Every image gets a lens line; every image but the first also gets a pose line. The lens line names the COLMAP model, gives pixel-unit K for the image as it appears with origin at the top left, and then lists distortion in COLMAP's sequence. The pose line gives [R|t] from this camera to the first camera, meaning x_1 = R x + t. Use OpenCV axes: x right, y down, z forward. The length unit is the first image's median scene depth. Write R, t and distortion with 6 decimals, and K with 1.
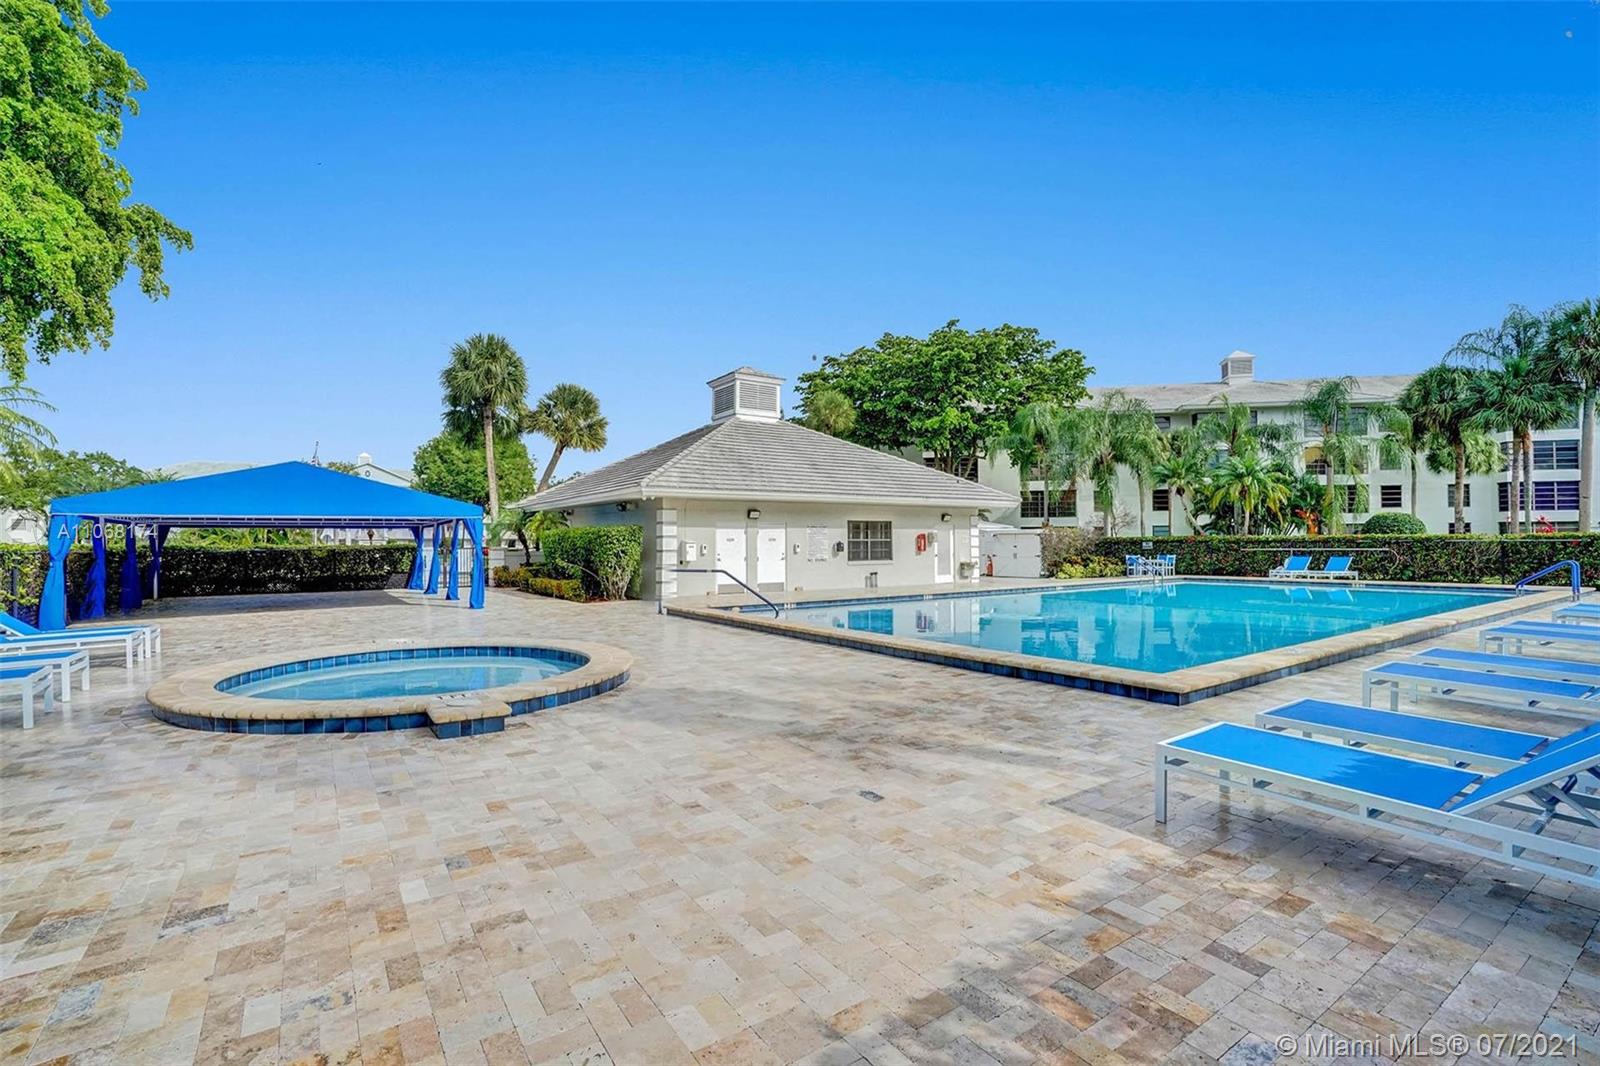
lens RADIAL K [[750.9, 0, 808.3], [0, 750.9, 527.7], [0, 0, 1]] dist [-0.062038, 0.027825]
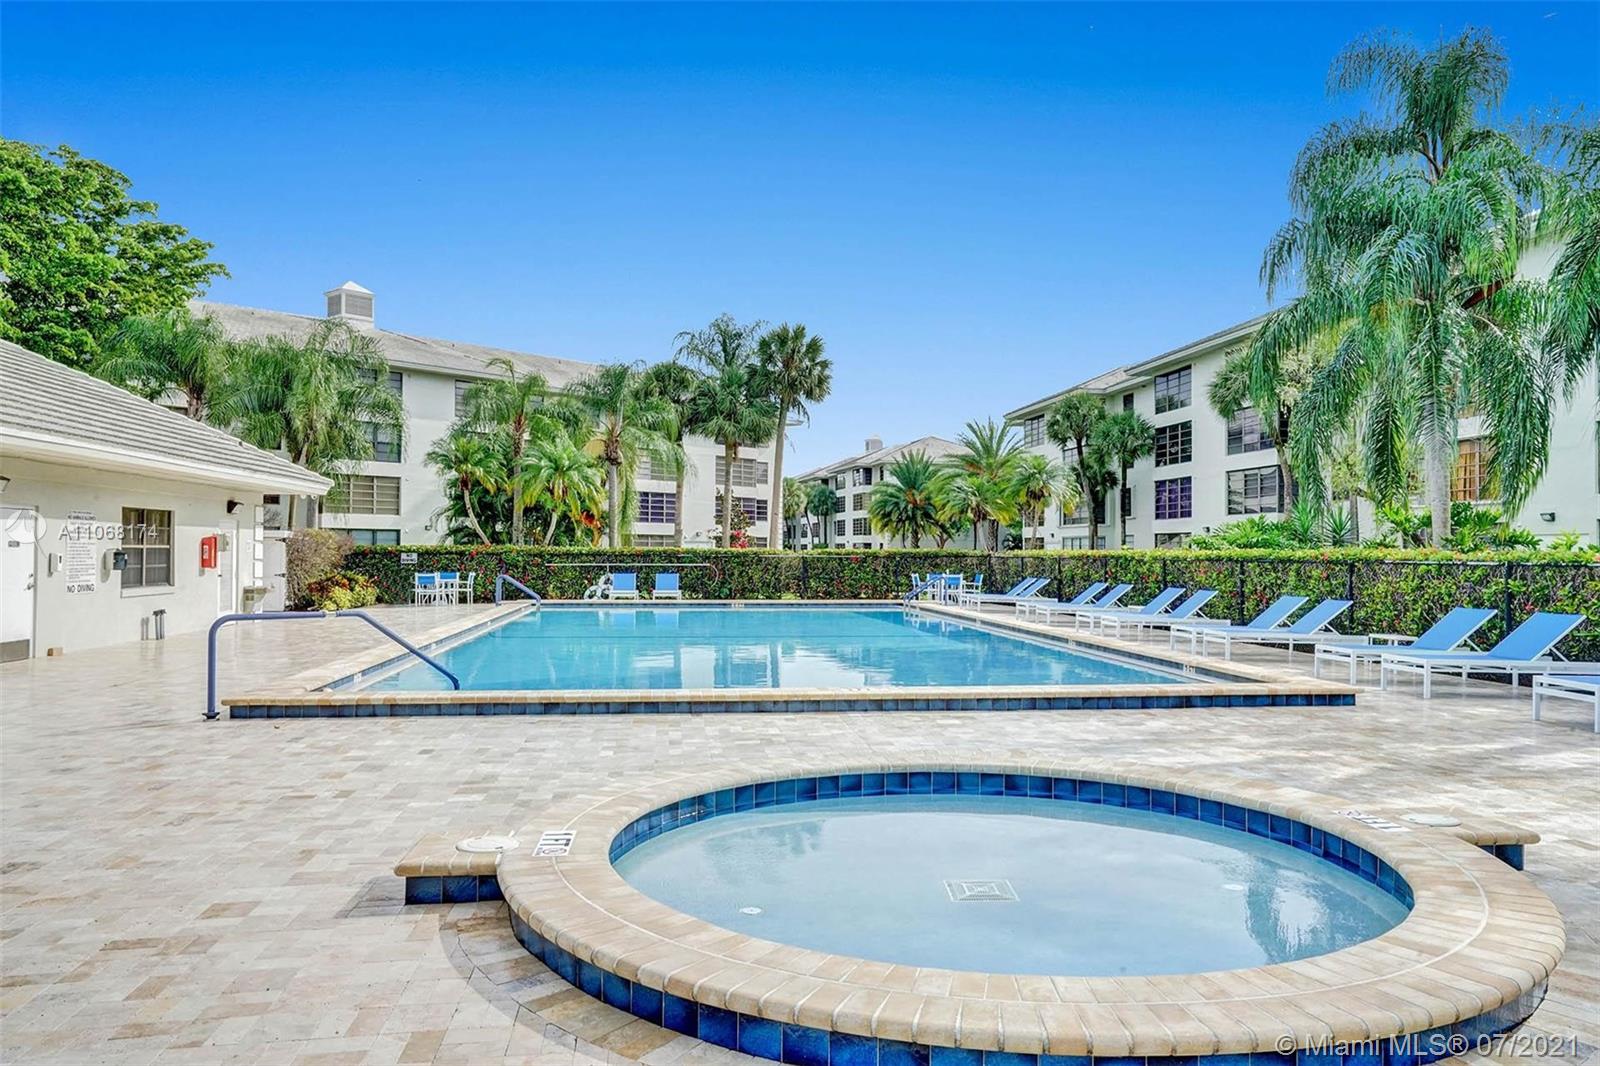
lens RADIAL K [[1131.5, 0, 800.0], [0, 1131.5, 533.0], [0, 0, 1]] dist [-0.001588, -0.000446]
pose [[0.469678, 0.023533, 0.882524, -0.450168], [-0.027566, 0.999548, -0.011982, 0.004825], [-0.882408, -0.018700, 0.470114, 0.293953]]
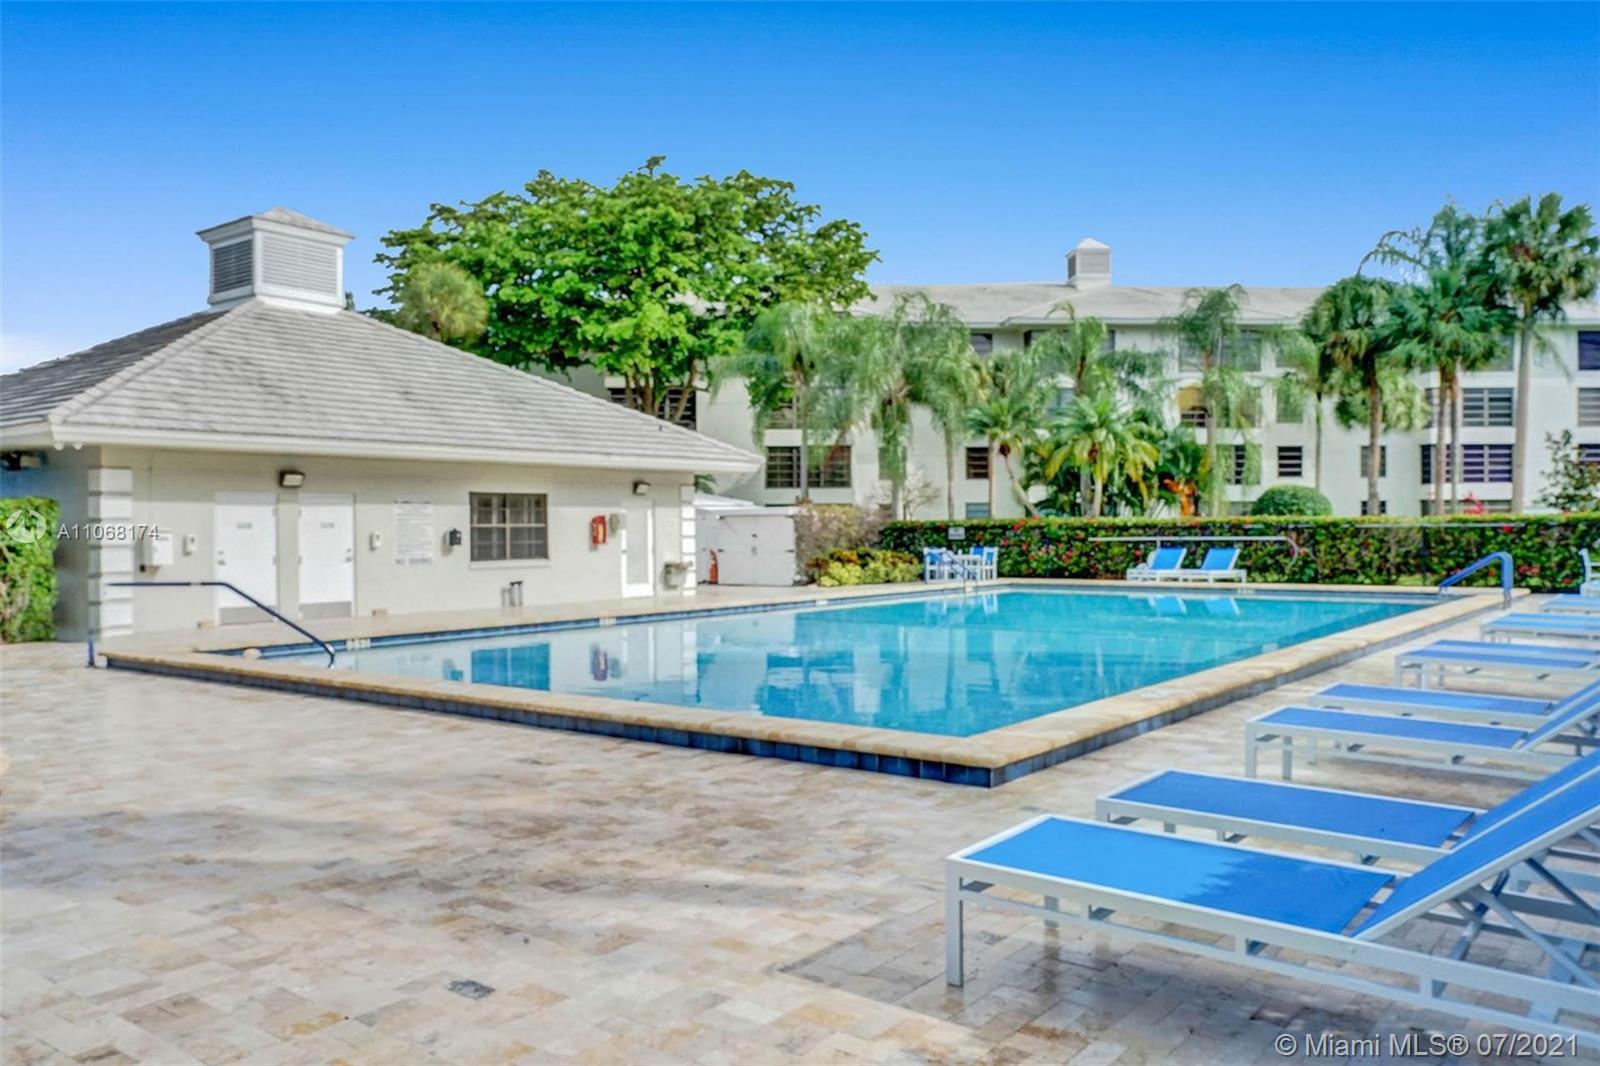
lens RADIAL K [[1238.8, 0, 800.0], [0, 1238.8, 533.0], [0, 0, 1]] dist [0.000680, 0.053756]
pose [[0.956008, -0.002992, 0.293326, 0.018650], [-0.003916, 0.999729, 0.022959, -0.000896], [-0.293315, -0.023098, 0.955737, 0.019247]]
